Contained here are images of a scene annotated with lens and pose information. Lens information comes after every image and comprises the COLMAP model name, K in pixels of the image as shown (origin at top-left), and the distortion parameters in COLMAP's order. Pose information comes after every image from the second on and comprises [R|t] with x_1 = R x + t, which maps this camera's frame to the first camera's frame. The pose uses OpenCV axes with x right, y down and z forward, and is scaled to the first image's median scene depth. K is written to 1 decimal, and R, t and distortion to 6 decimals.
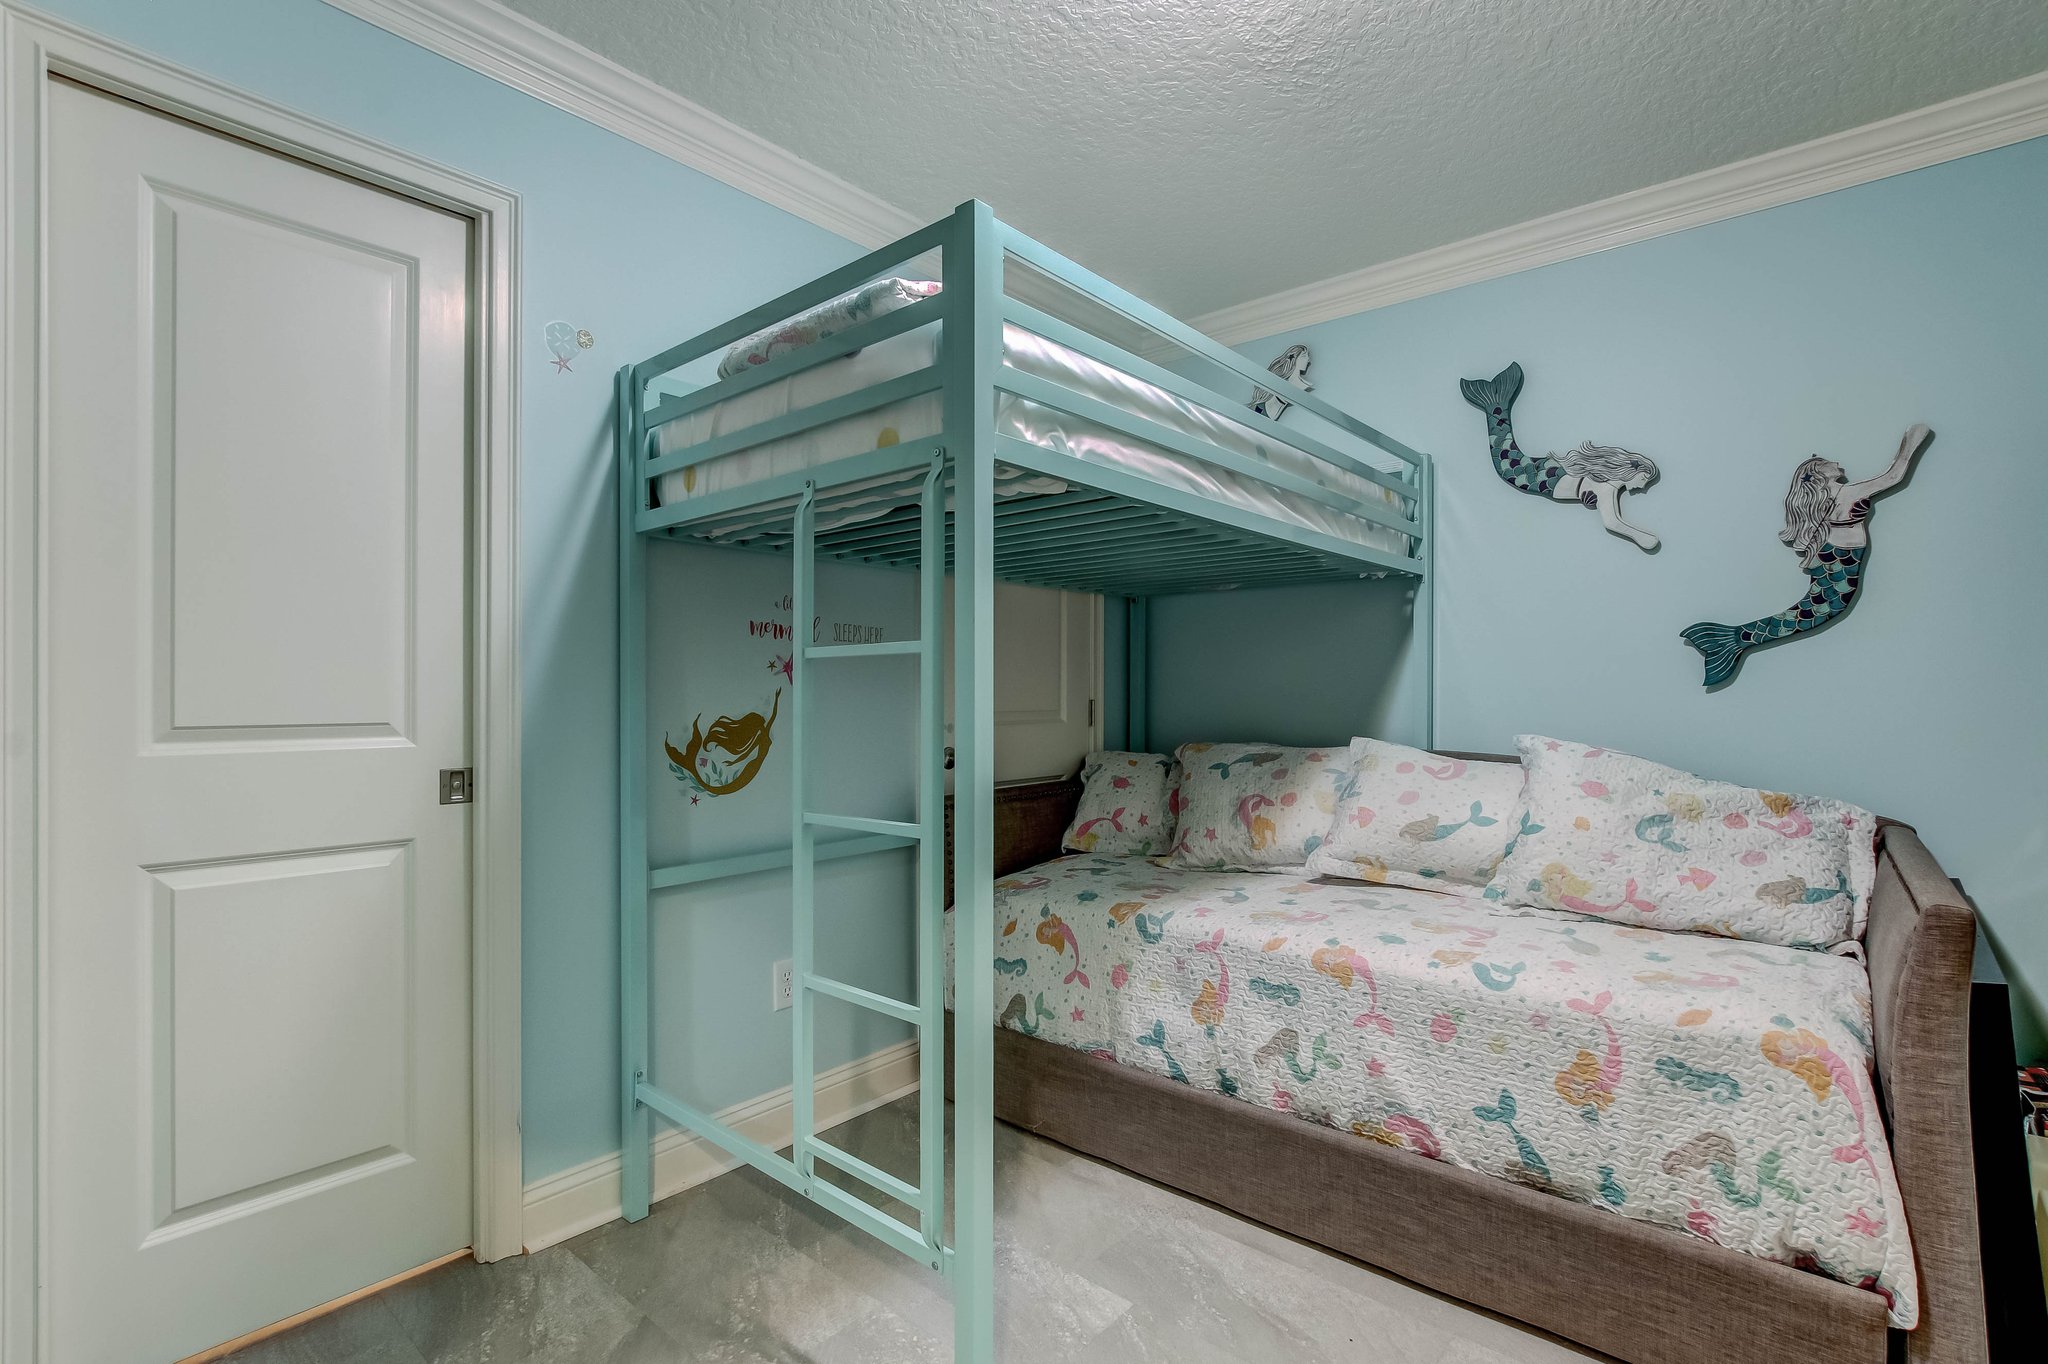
lens RADIAL K [[959.2, 0, 1004.5], [0, 959.2, 721.6], [0, 0, 1]] dist [-0.017633, 0.000610]
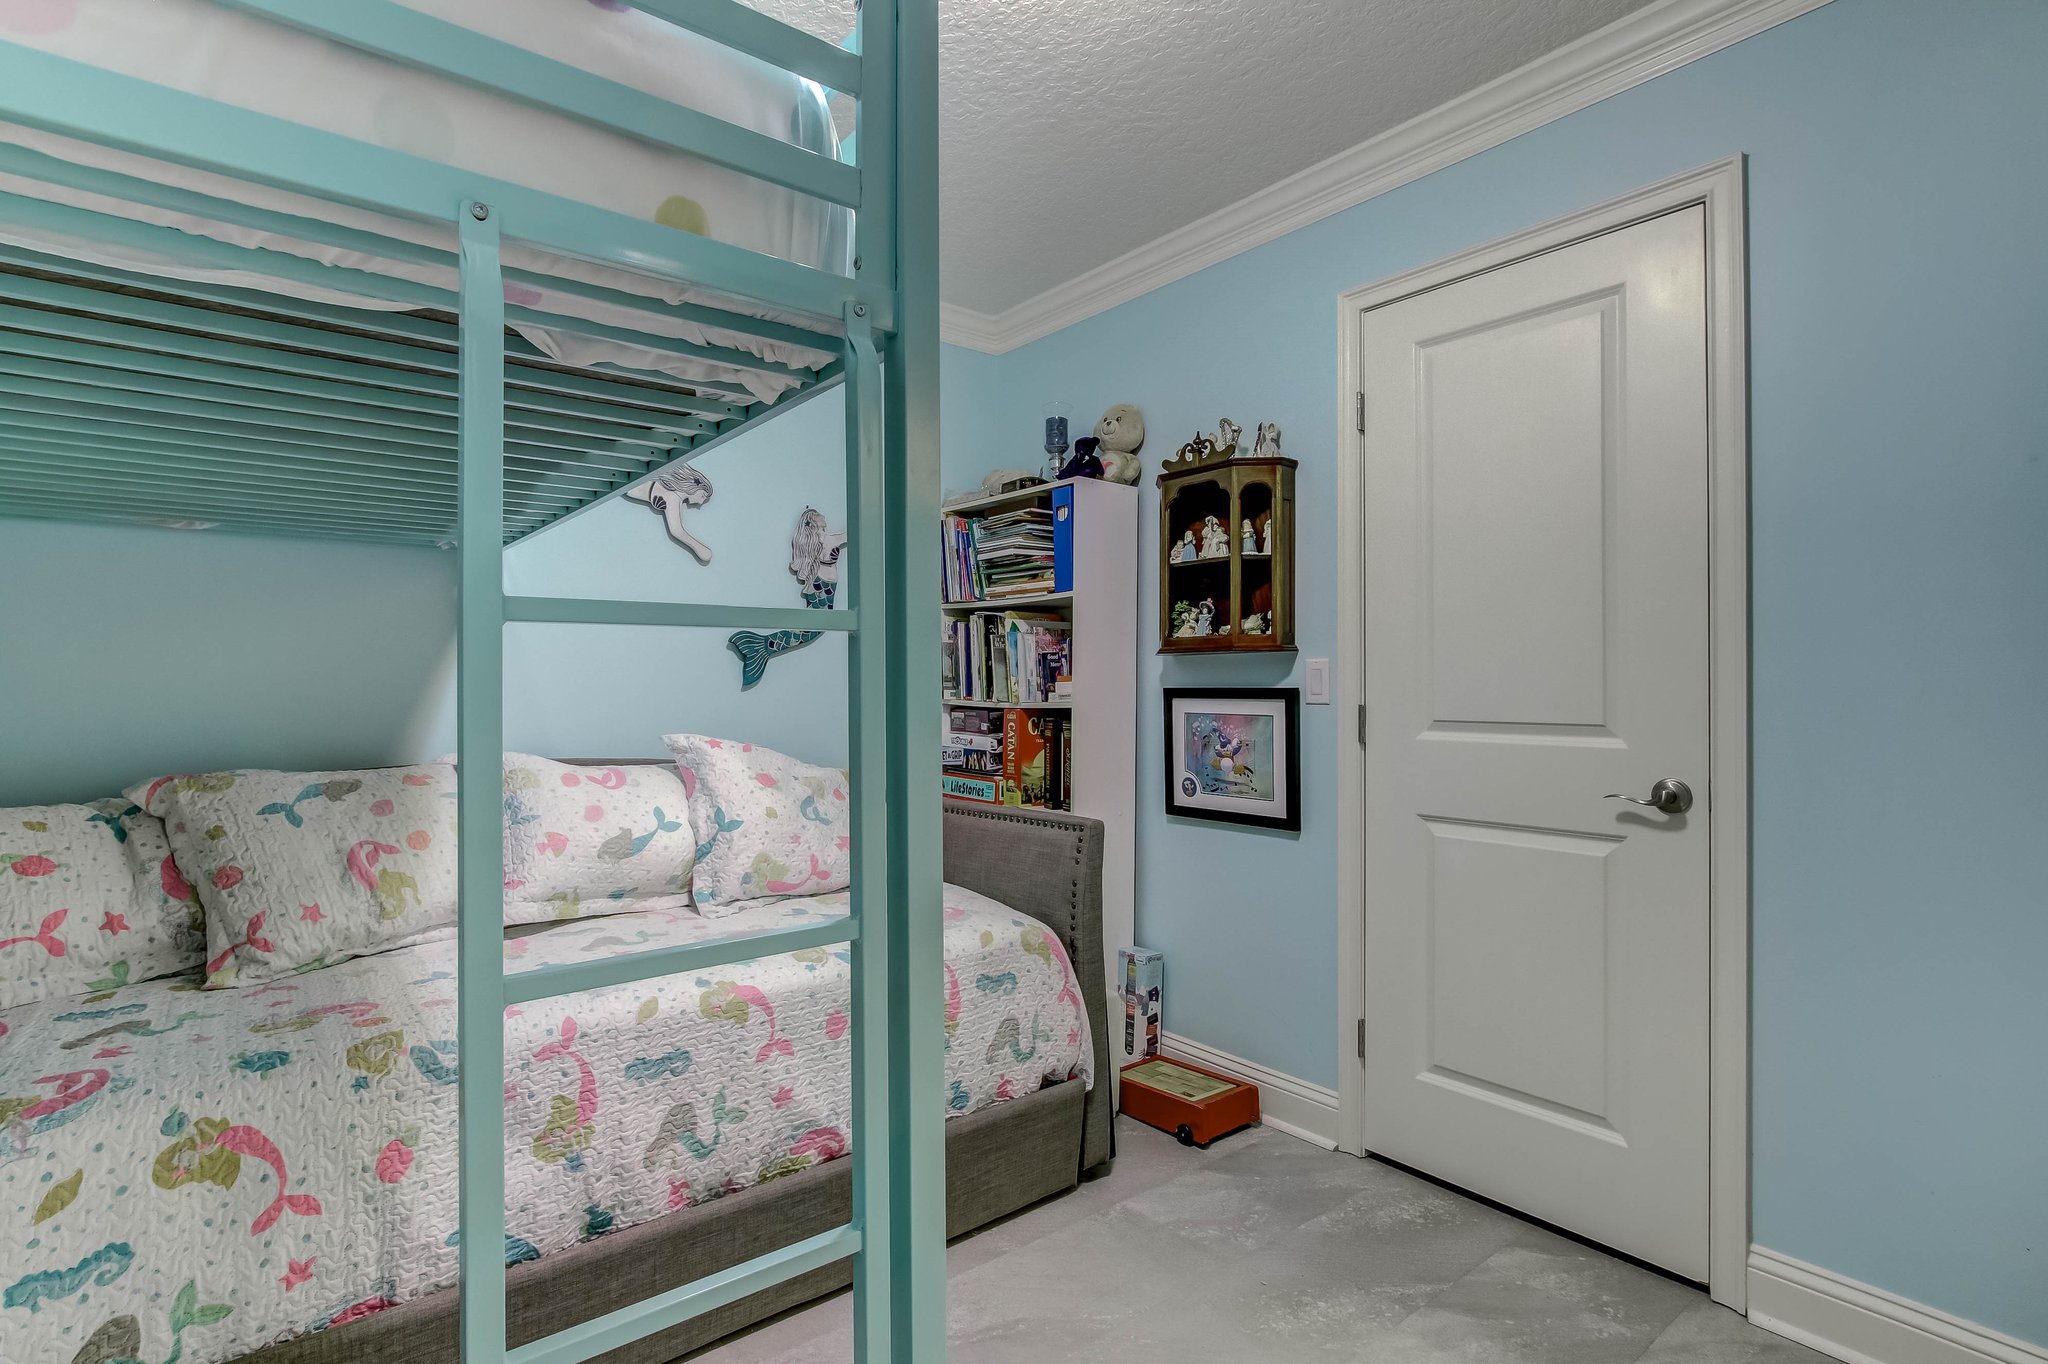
lens RADIAL K [[1006.0, 0, 1024.0], [0, 1006.0, 682.0], [0, 0, 1]] dist [-0.012444, -0.000142]
pose [[0.154459, 0.003878, 0.987992, -0.446341], [0.030089, 0.999510, -0.008627, -0.021392], [-0.987541, 0.031061, 0.154266, 0.496195]]
